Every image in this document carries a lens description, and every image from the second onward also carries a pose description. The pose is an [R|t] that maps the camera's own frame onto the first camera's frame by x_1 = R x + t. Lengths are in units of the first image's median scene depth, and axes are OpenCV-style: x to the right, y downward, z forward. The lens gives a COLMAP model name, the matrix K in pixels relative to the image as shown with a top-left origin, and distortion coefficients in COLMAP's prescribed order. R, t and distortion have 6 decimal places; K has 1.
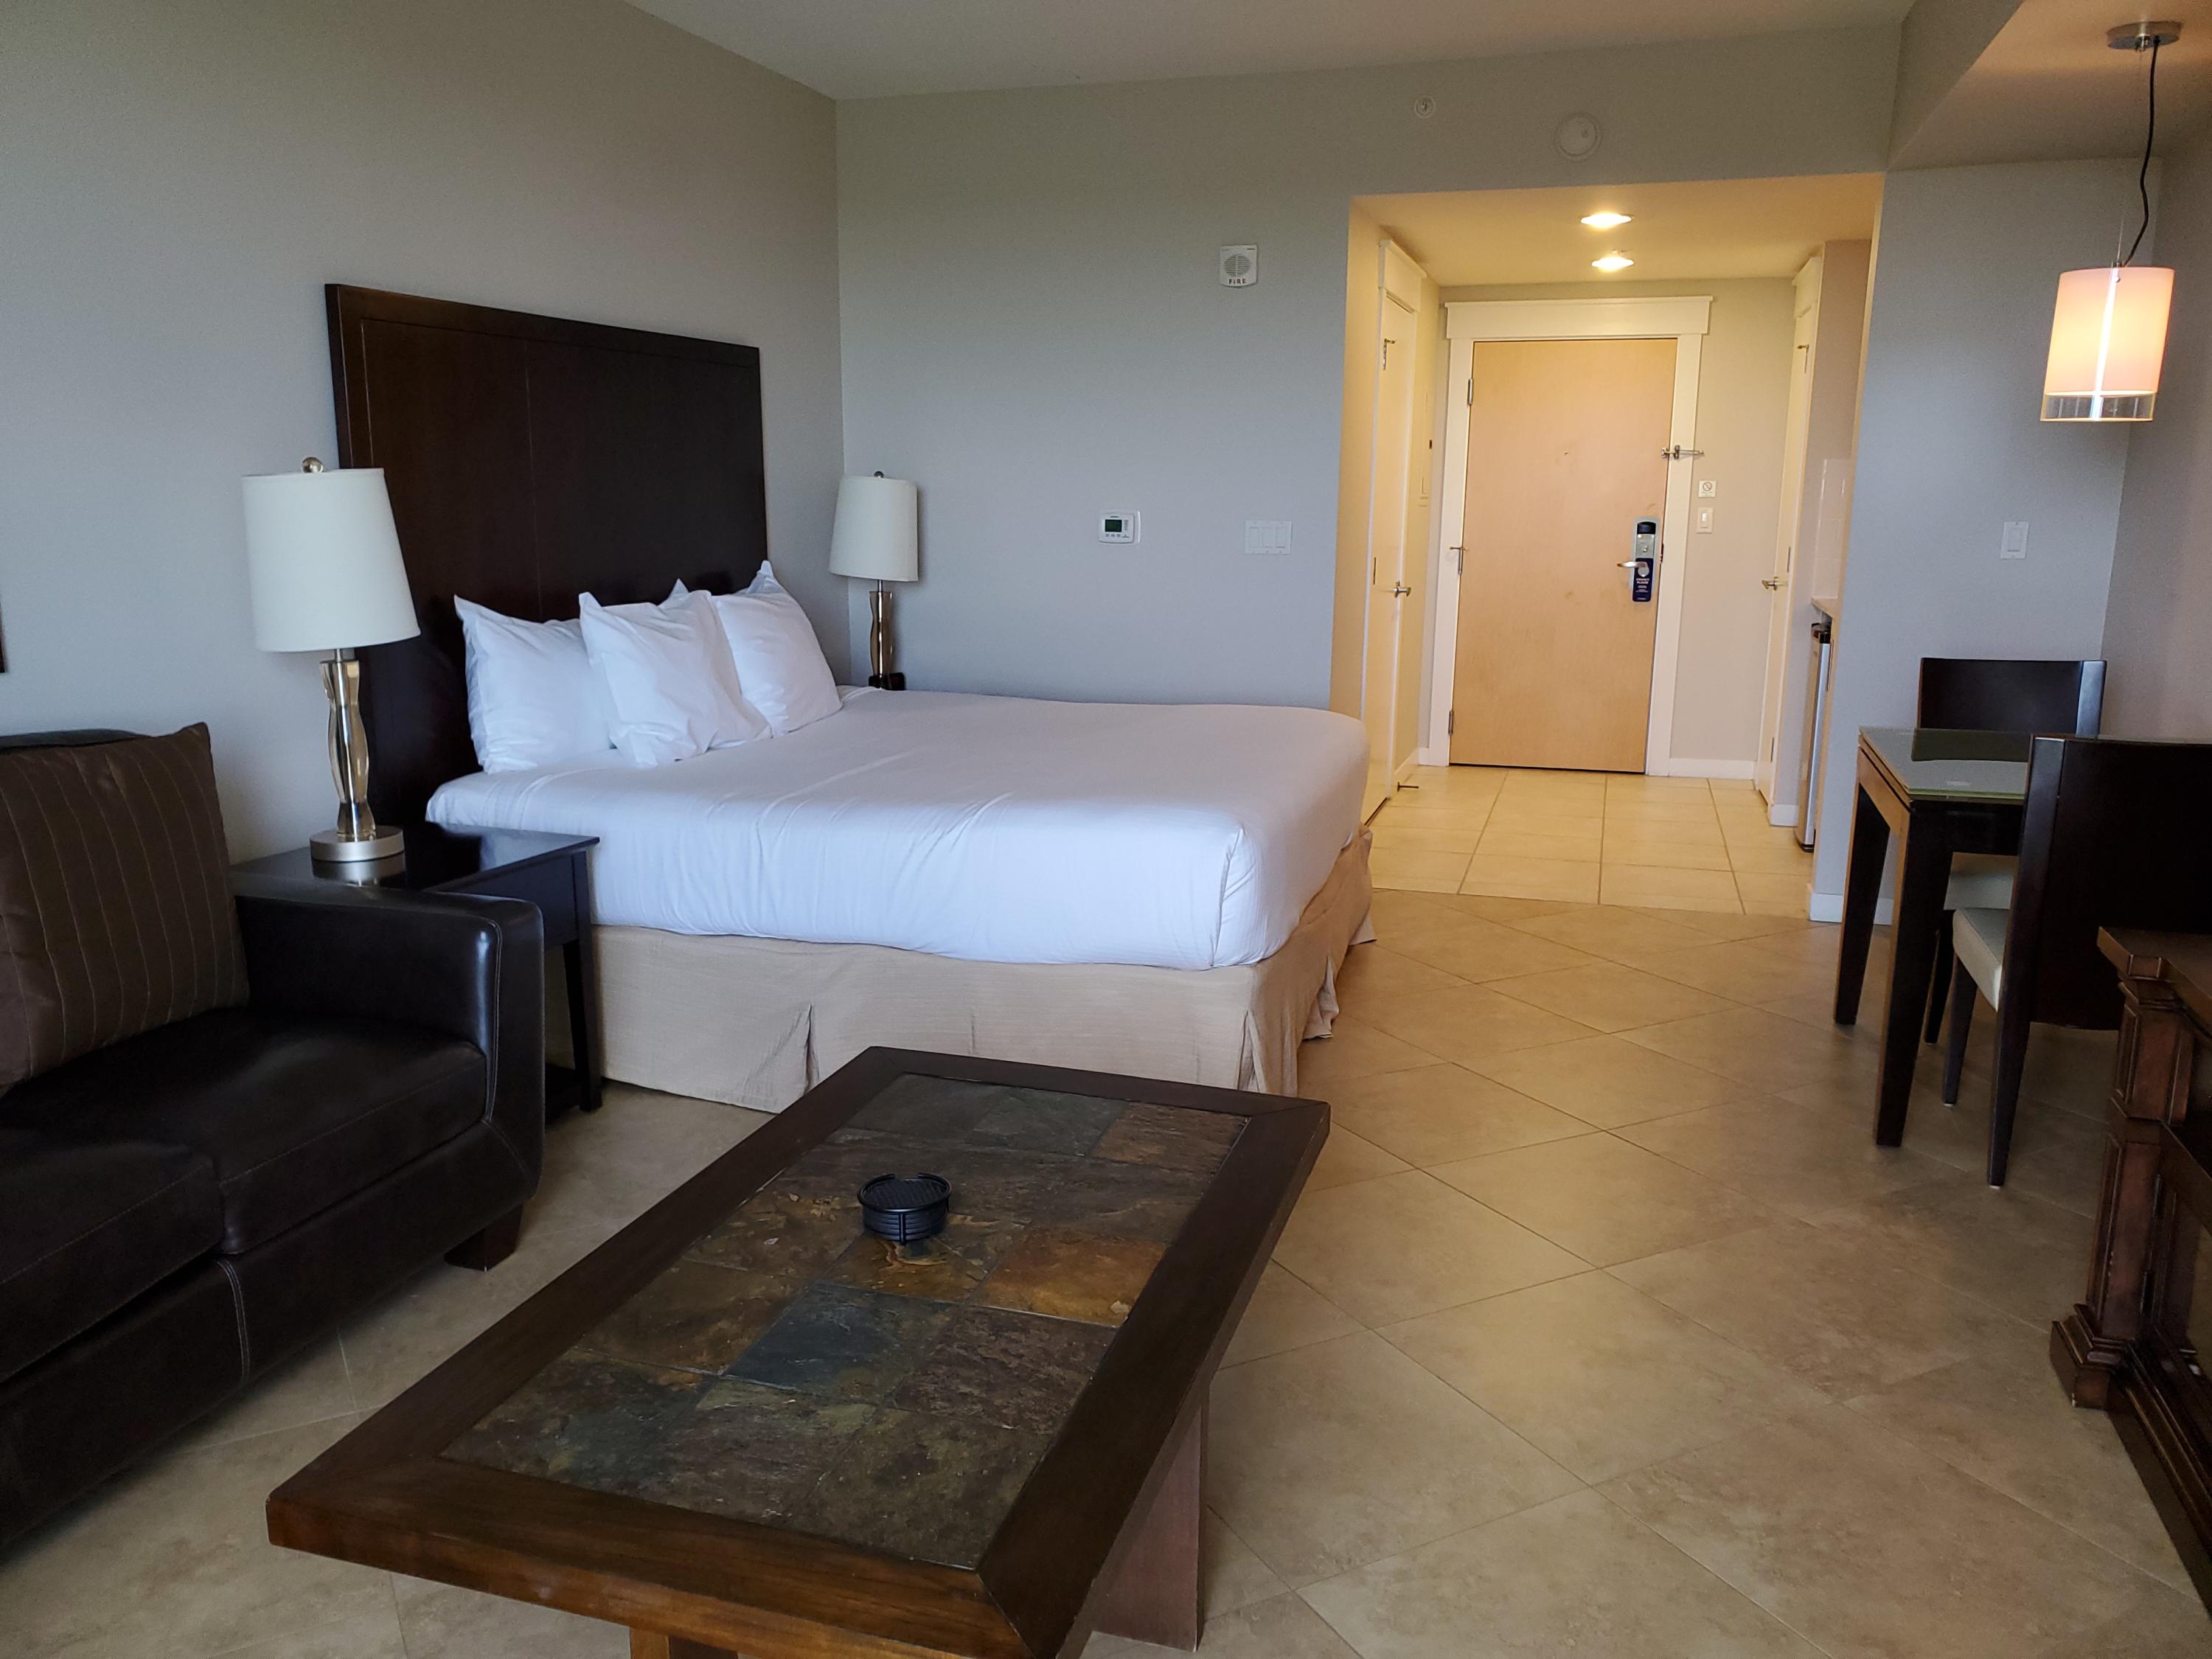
lens RADIAL K [[1742.4, 0, 1050.7], [0, 1742.4, 837.0], [0, 0, 1]] dist [0.027044, -0.000873]
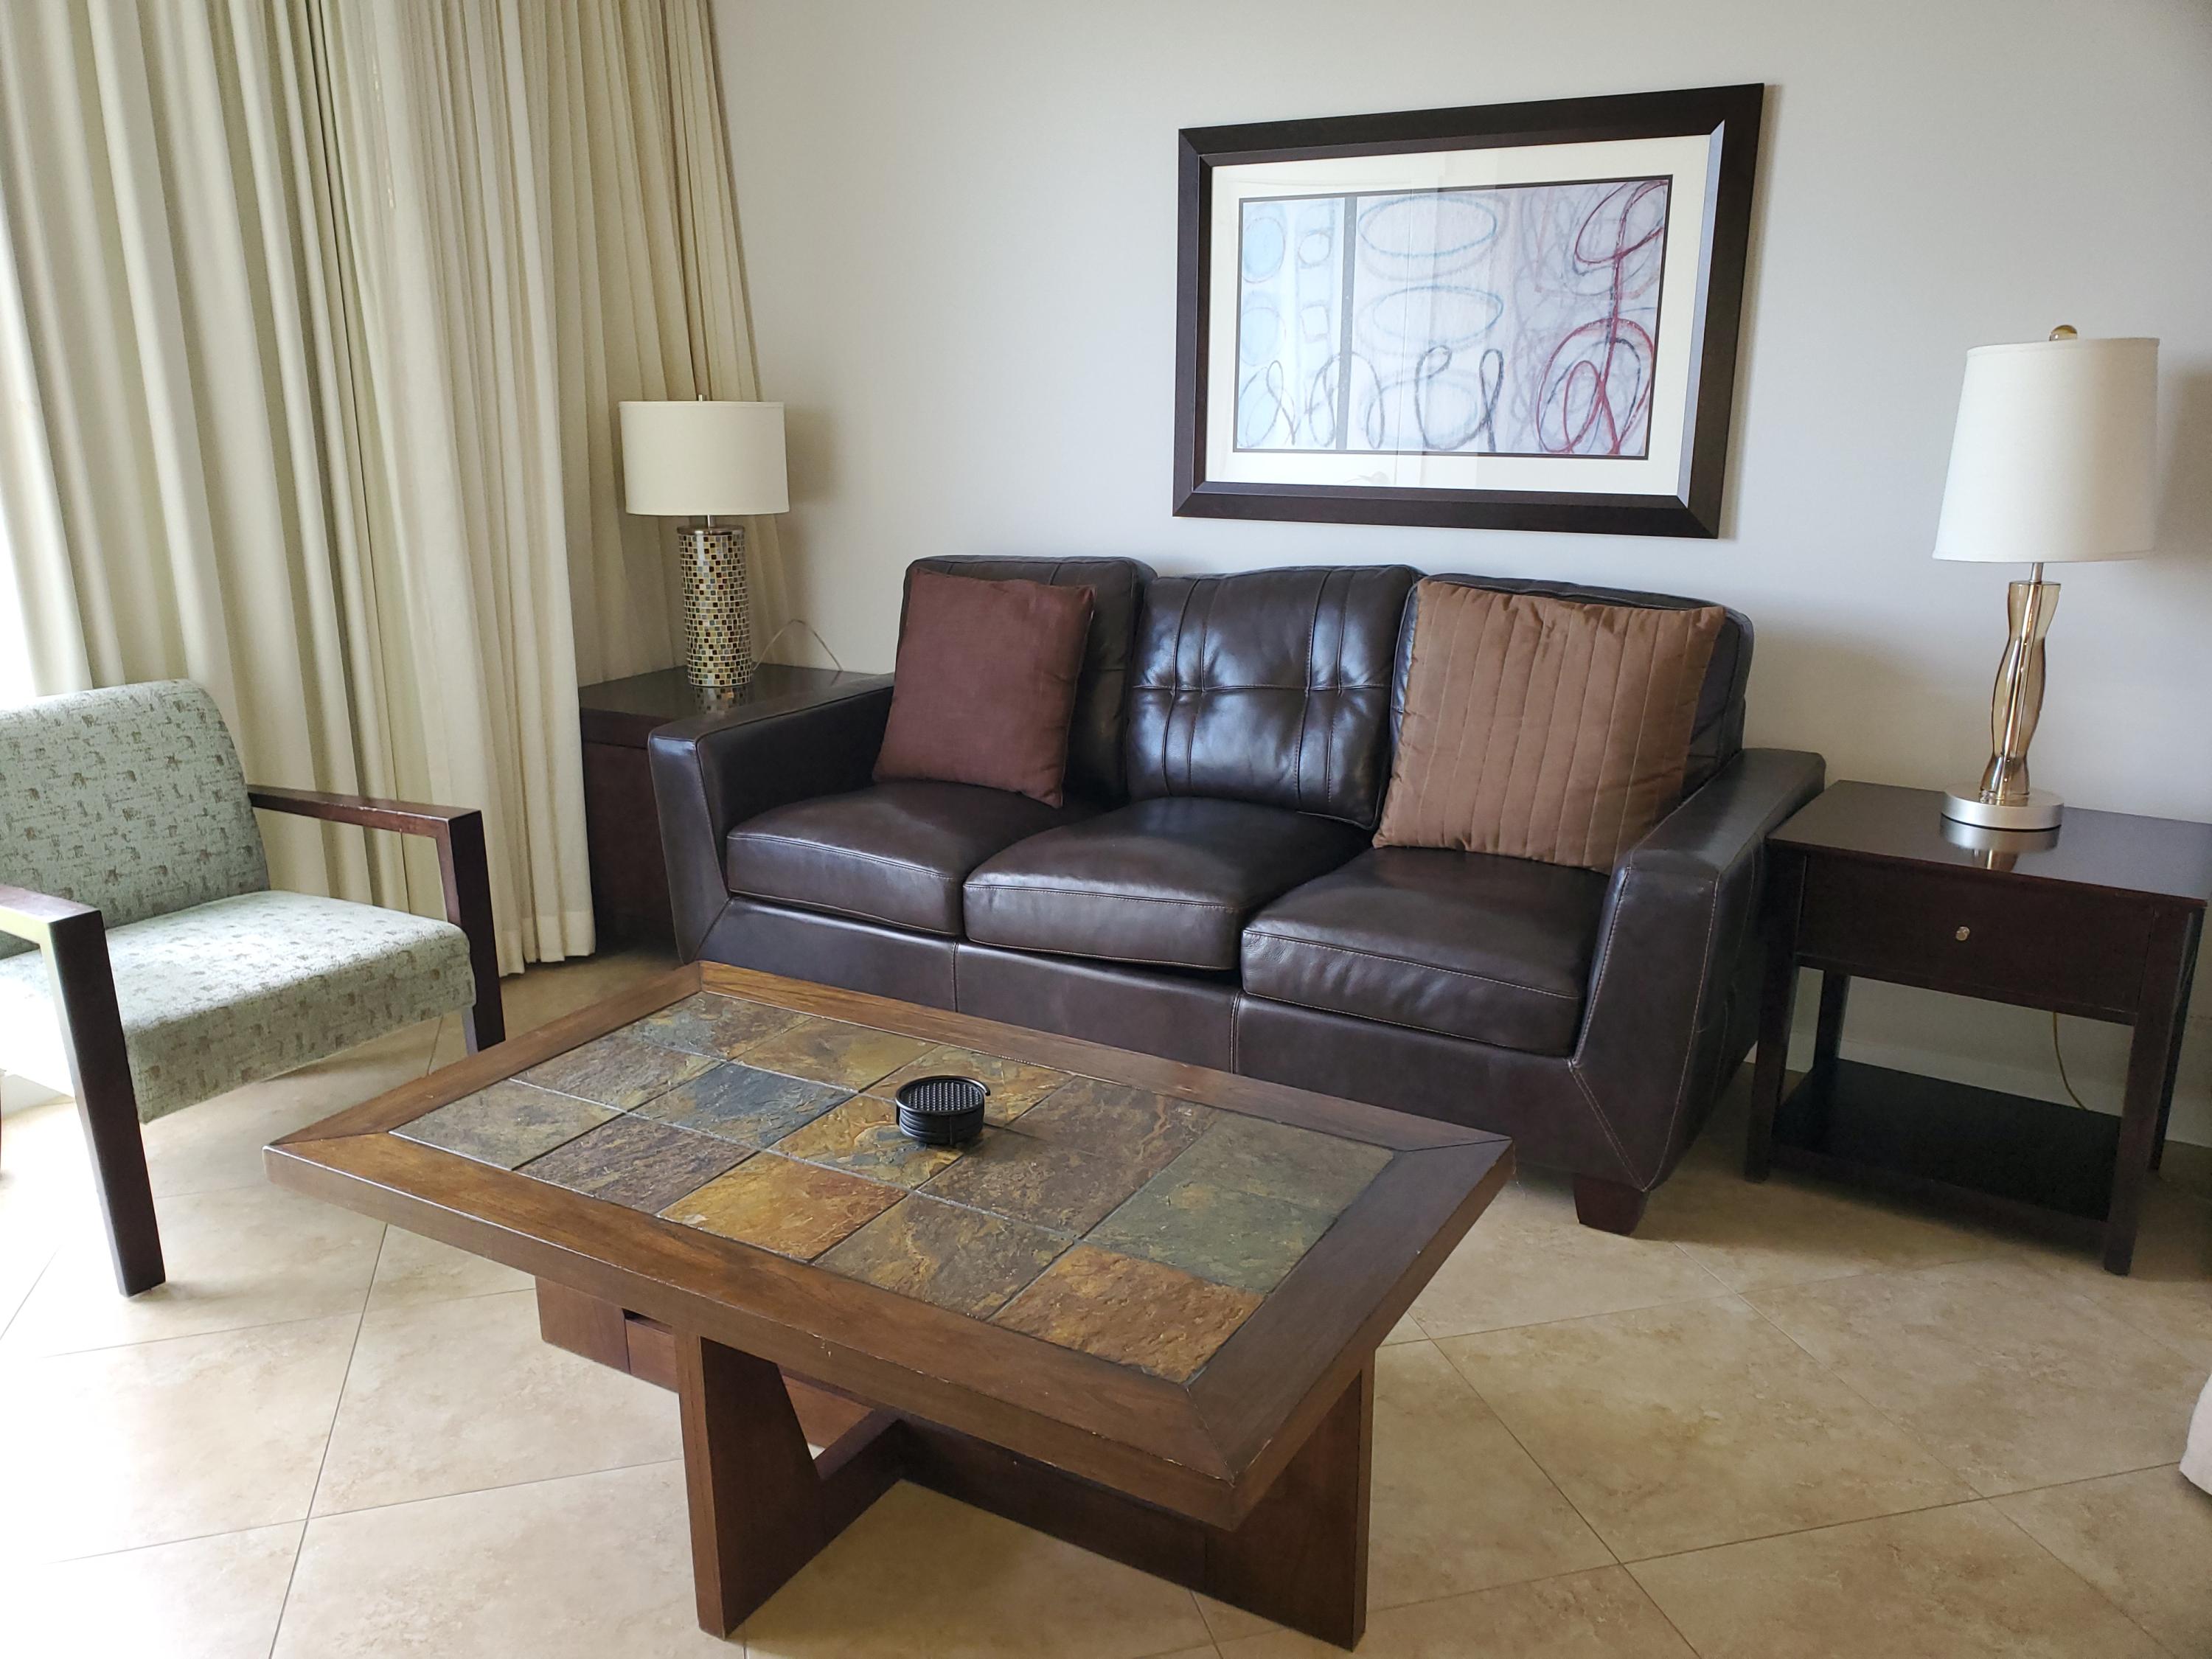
lens RADIAL K [[1742.4, 0, 1050.7], [0, 1742.4, 837.0], [0, 0, 1]] dist [0.027044, -0.000873]
pose [[-0.231205, 0.251400, -0.939863, 0.790182], [-0.201945, 0.932597, 0.299135, -0.232066], [0.951716, 0.258962, -0.164852, 1.226693]]
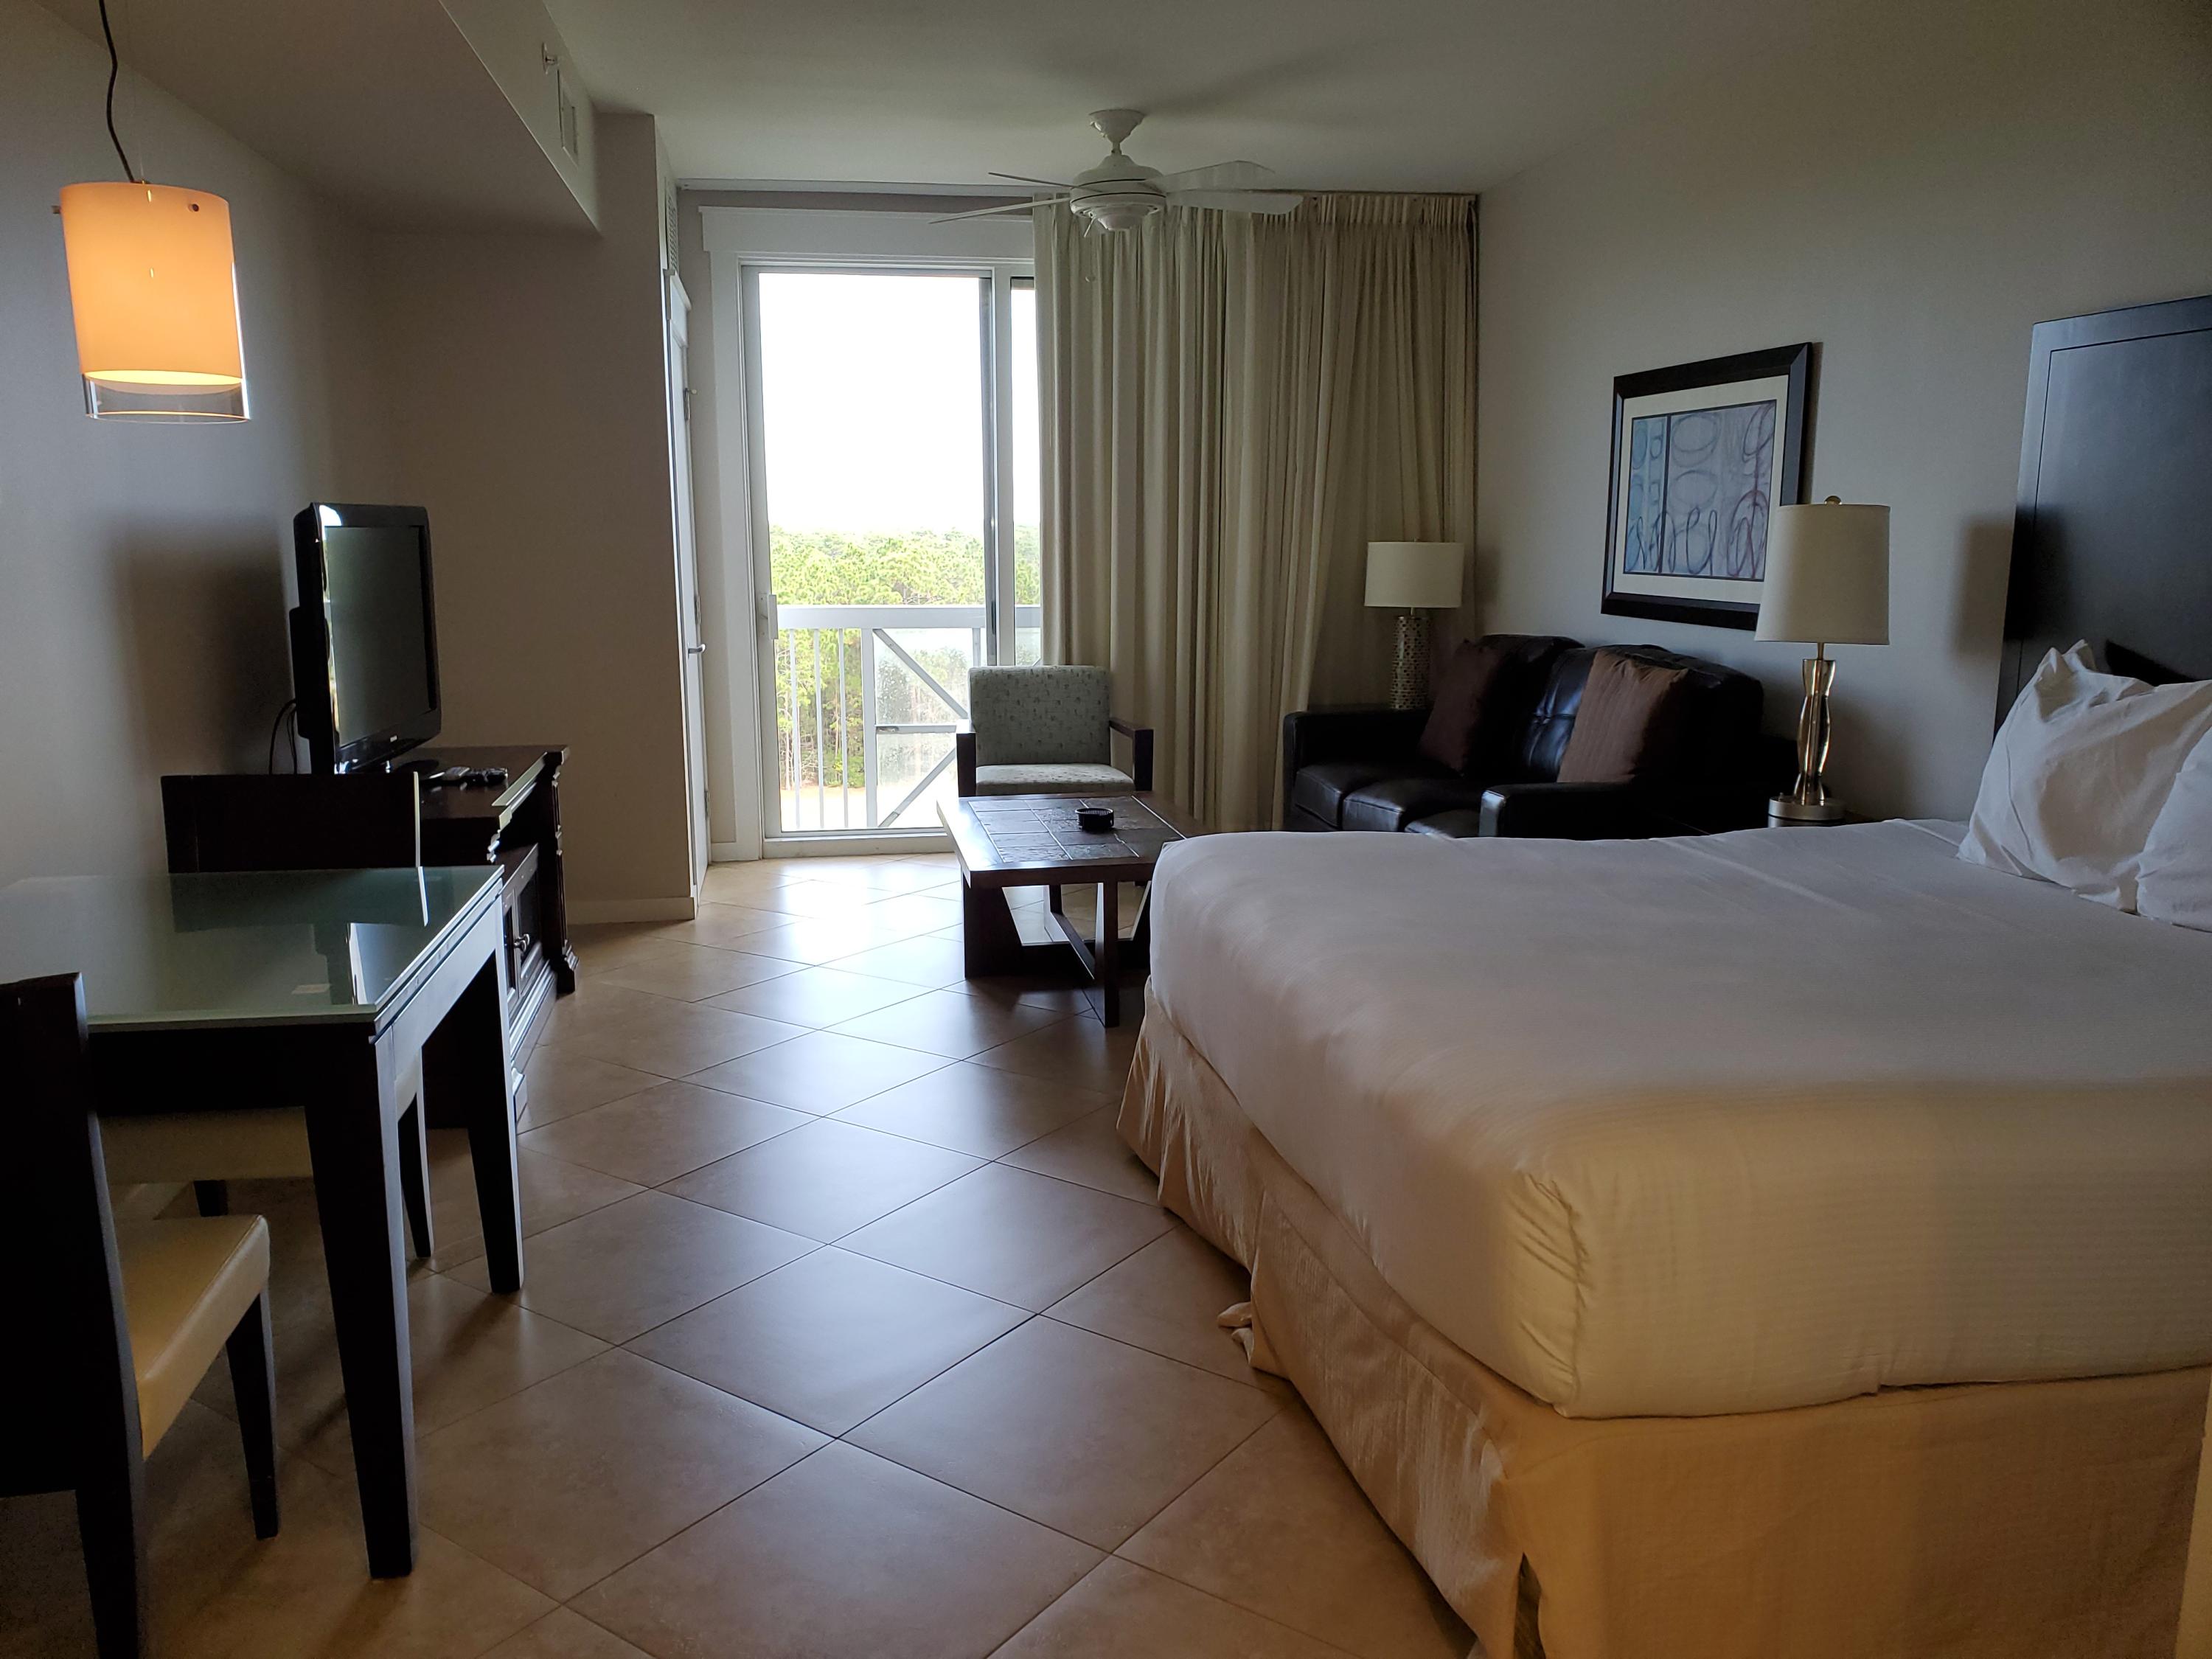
lens RADIAL K [[1742.4, 0, 1050.7], [0, 1742.4, 837.0], [0, 0, 1]] dist [0.027044, -0.000873]
pose [[-0.899176, 0.077664, -0.430641, 1.039499], [-0.090416, 0.929913, 0.356492, -0.646917], [0.428145, 0.359486, -0.829133, 3.181345]]
